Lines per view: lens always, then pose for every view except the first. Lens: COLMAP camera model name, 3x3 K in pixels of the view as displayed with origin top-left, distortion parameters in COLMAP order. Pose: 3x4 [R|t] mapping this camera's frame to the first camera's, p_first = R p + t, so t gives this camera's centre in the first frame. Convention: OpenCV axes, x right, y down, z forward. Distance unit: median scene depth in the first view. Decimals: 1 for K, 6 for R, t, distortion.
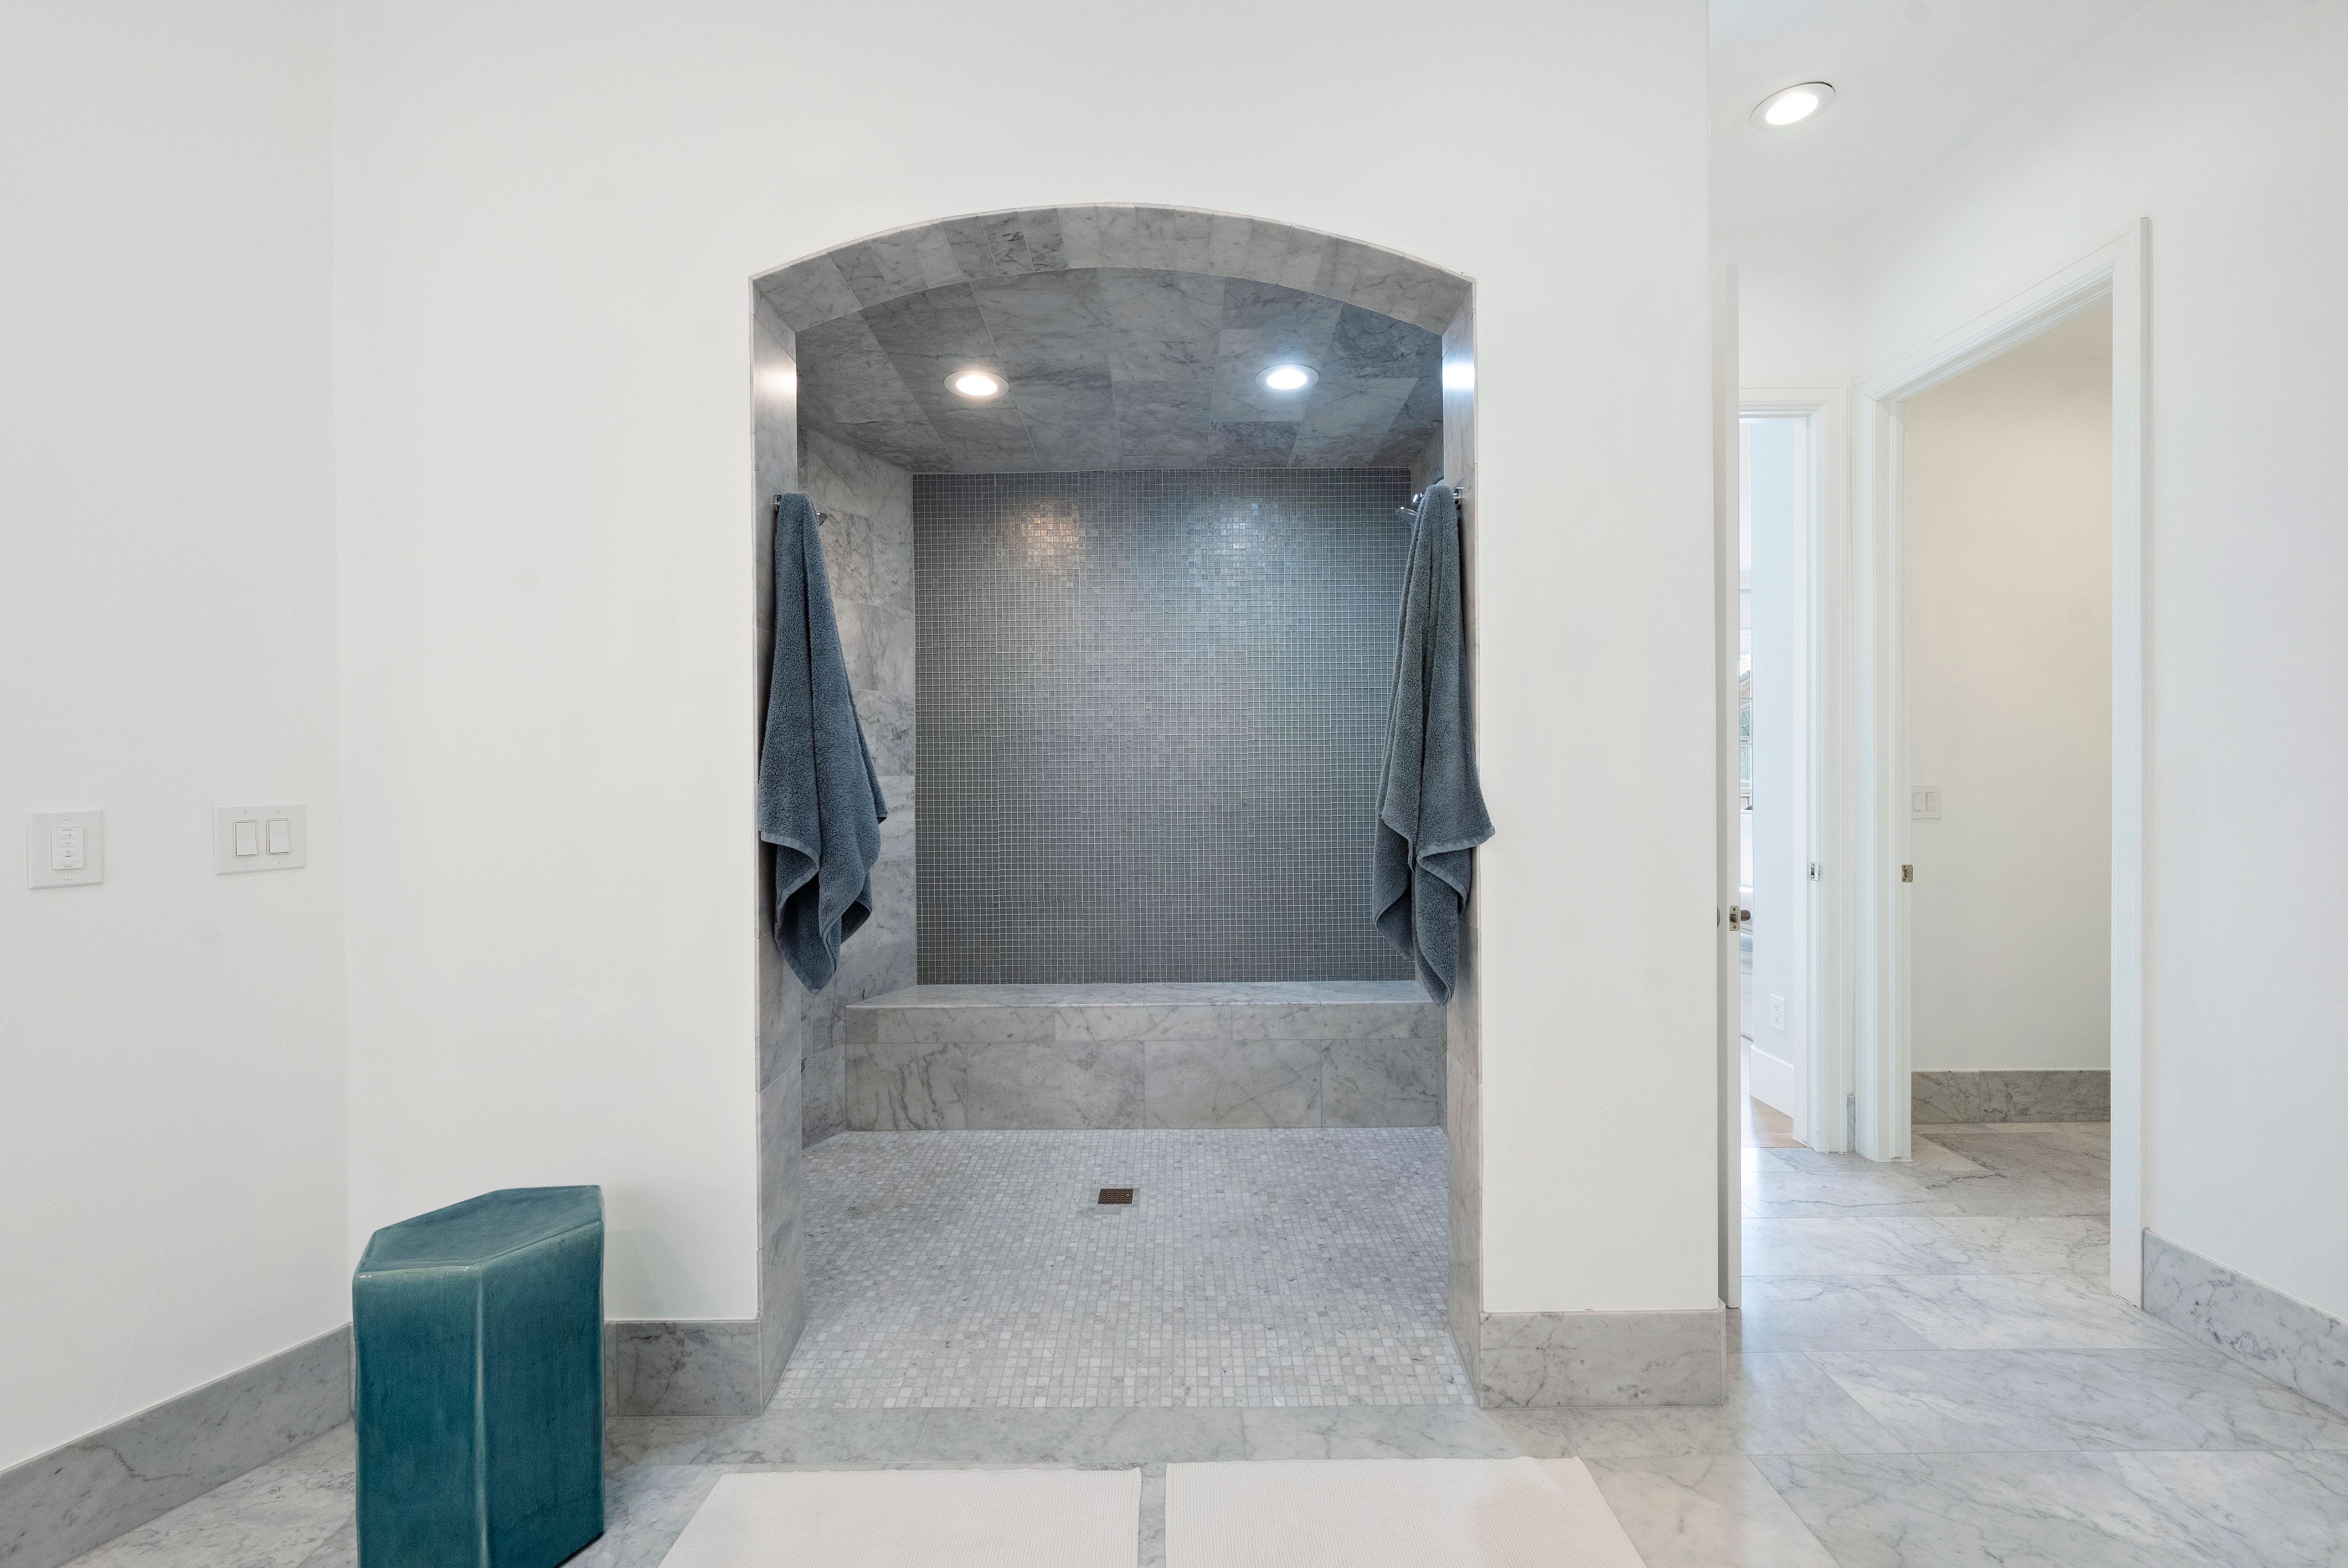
lens RADIAL K [[933.3, 0, 1175.7], [0, 933.3, 784.8], [0, 0, 1]] dist [-0.001847, -0.000139]
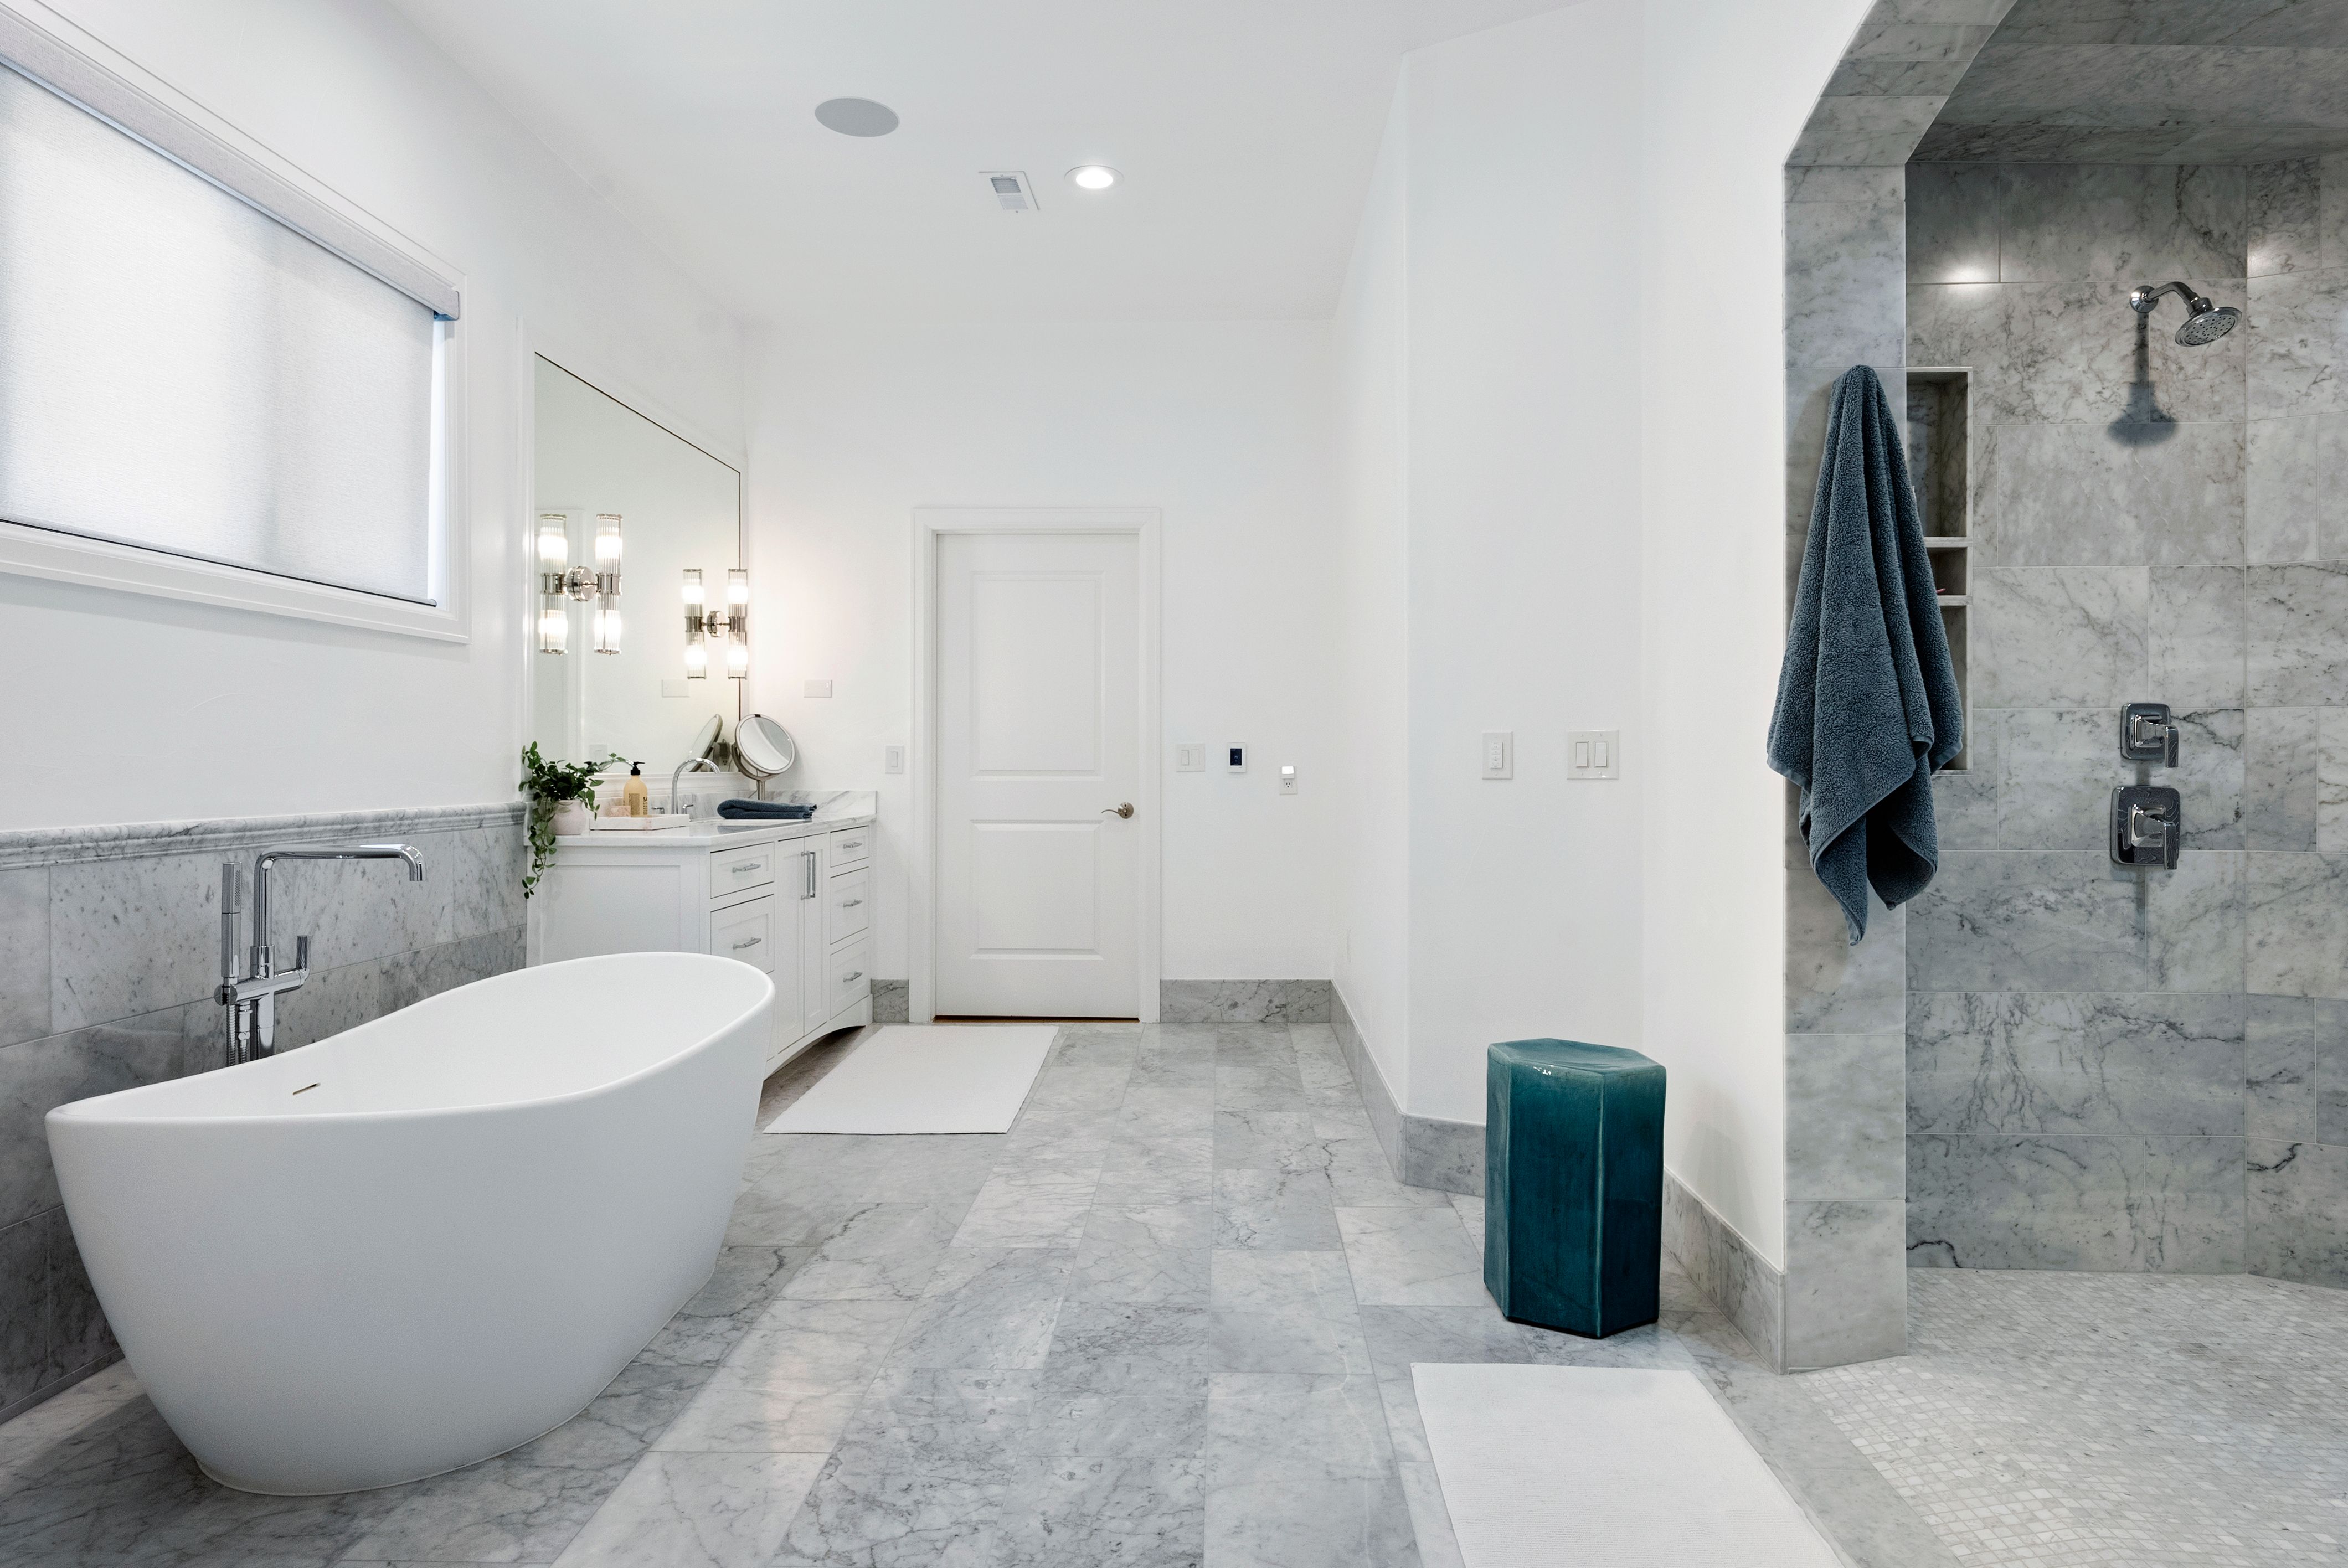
lens RADIAL K [[1368.7, 0, 1175.1], [0, 1368.7, 769.2], [0, 0, 1]] dist [0.003316, 0.001025]
pose [[-0.033781, 0.023187, -0.999160, 0.953287], [-0.006160, 0.999707, 0.023408, 0.033148], [0.999410, 0.006946, -0.033628, 0.430686]]
